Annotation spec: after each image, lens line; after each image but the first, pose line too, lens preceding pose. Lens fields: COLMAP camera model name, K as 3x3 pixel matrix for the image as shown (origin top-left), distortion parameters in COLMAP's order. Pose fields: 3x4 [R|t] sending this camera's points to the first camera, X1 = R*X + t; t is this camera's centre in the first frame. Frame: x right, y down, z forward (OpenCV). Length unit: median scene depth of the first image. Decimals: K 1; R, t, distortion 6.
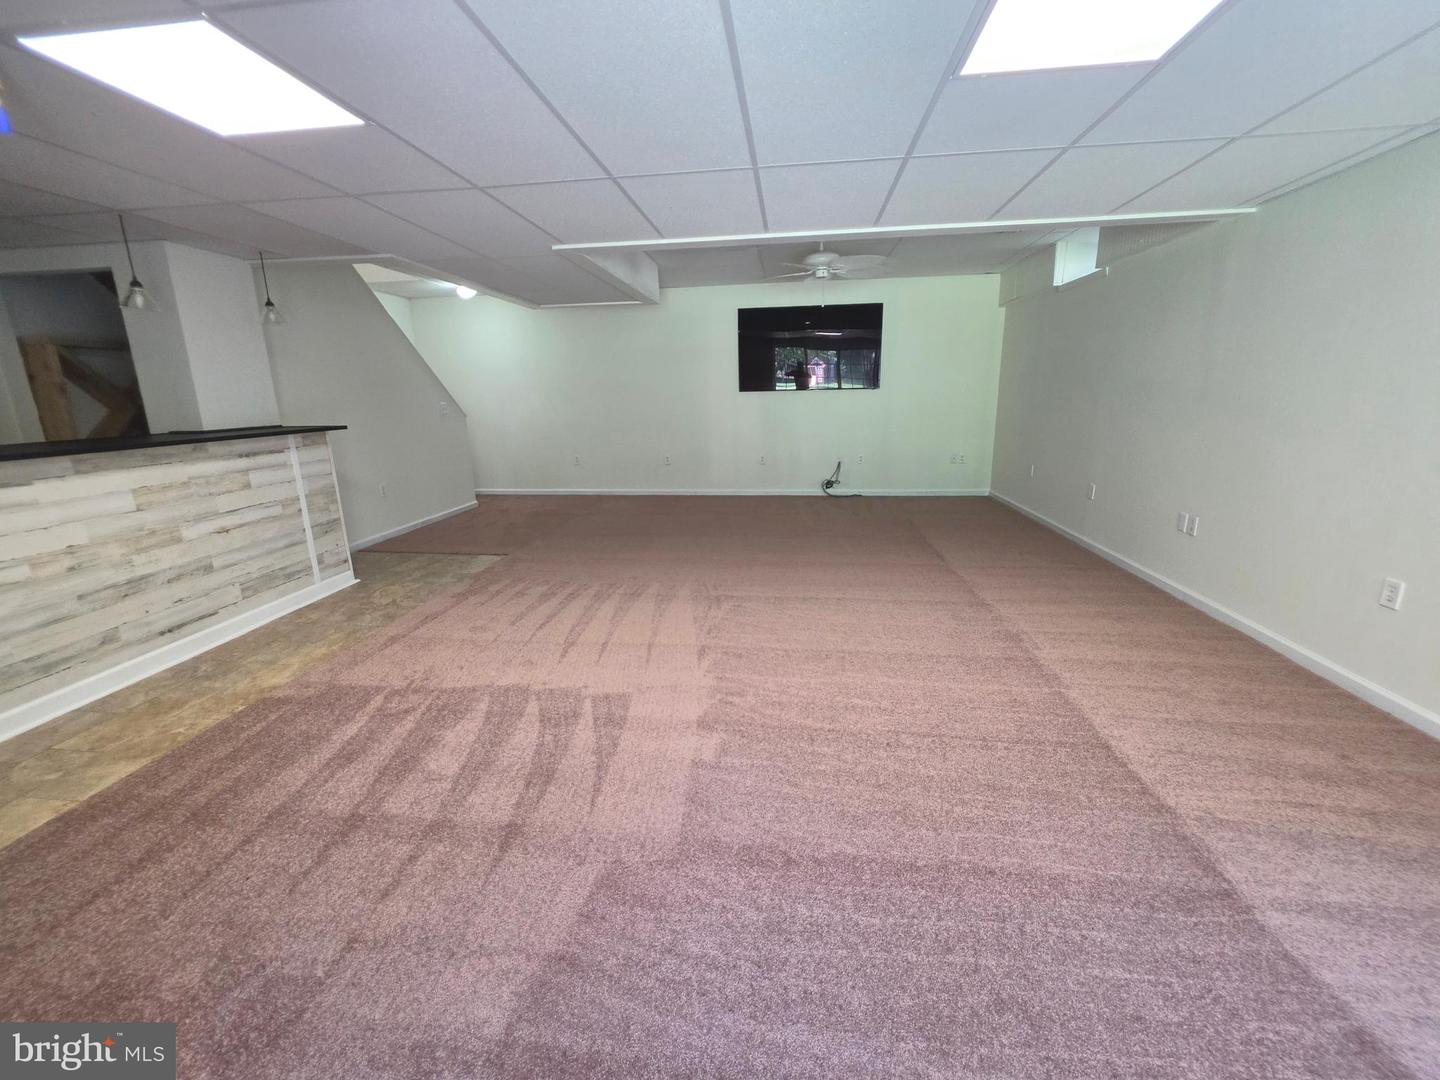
lens RADIAL K [[574.0, 0, 723.9], [0, 574.0, 523.3], [0, 0, 1]] dist [-0.001608, 0.000097]
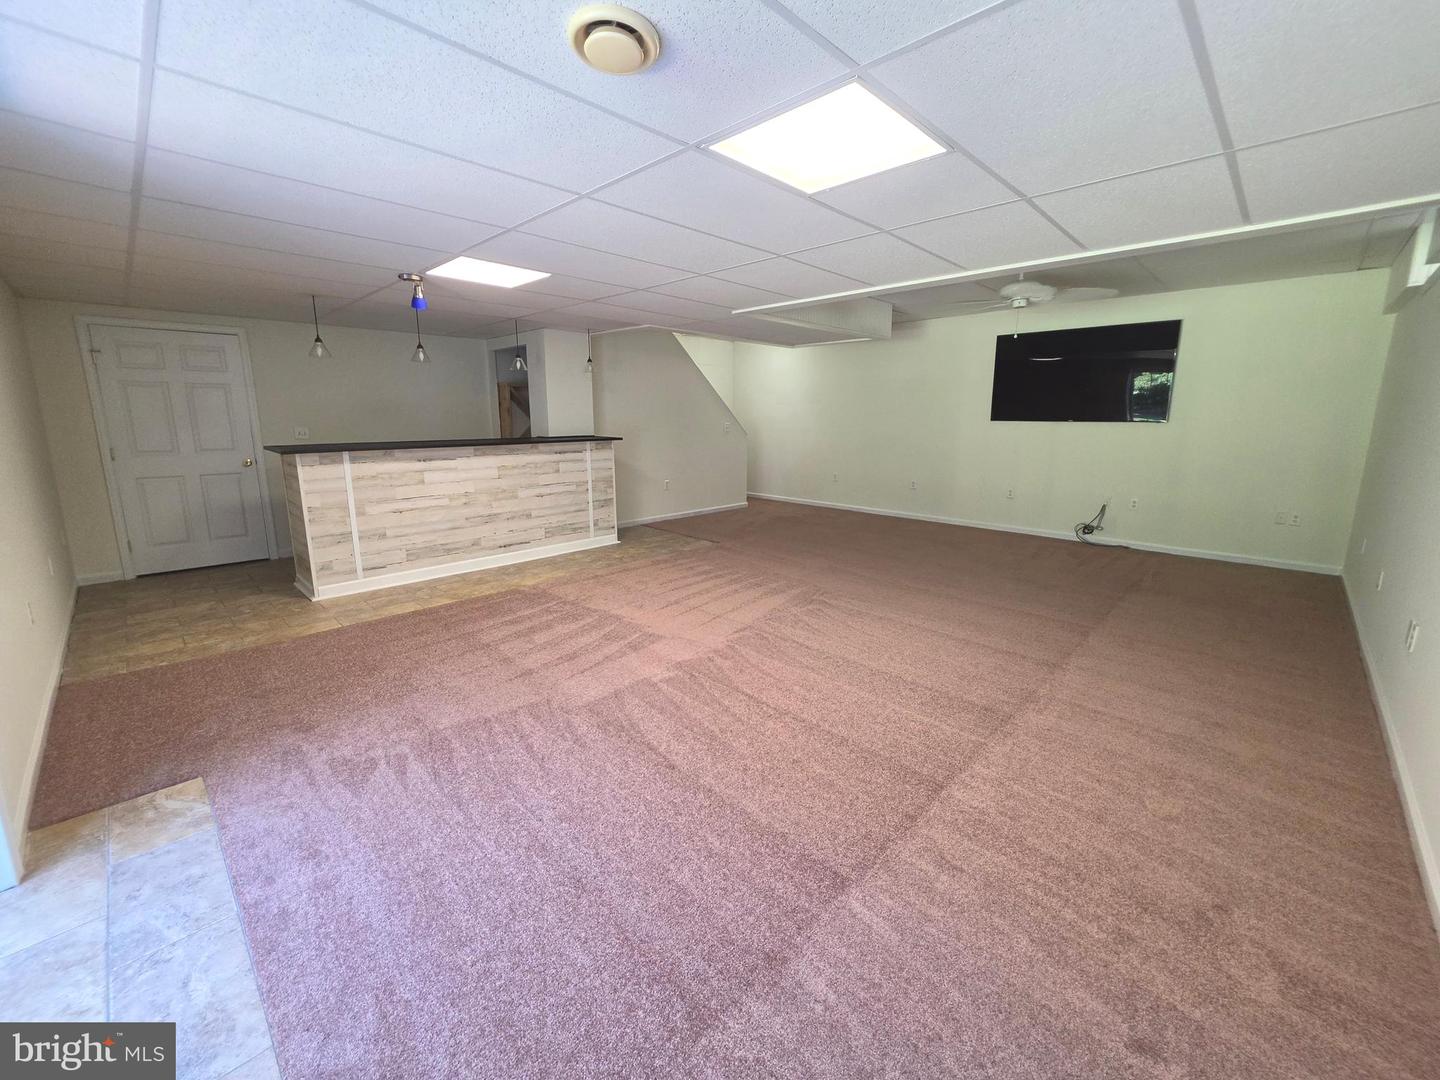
lens RADIAL K [[574.0, 0, 723.9], [0, 574.0, 523.3], [0, 0, 1]] dist [-0.001608, 0.000097]
pose [[0.797878, 0.133539, -0.587842, 0.590205], [-0.152417, 0.988159, 0.017603, -0.019327], [0.583232, 0.075552, 0.808784, -0.056759]]
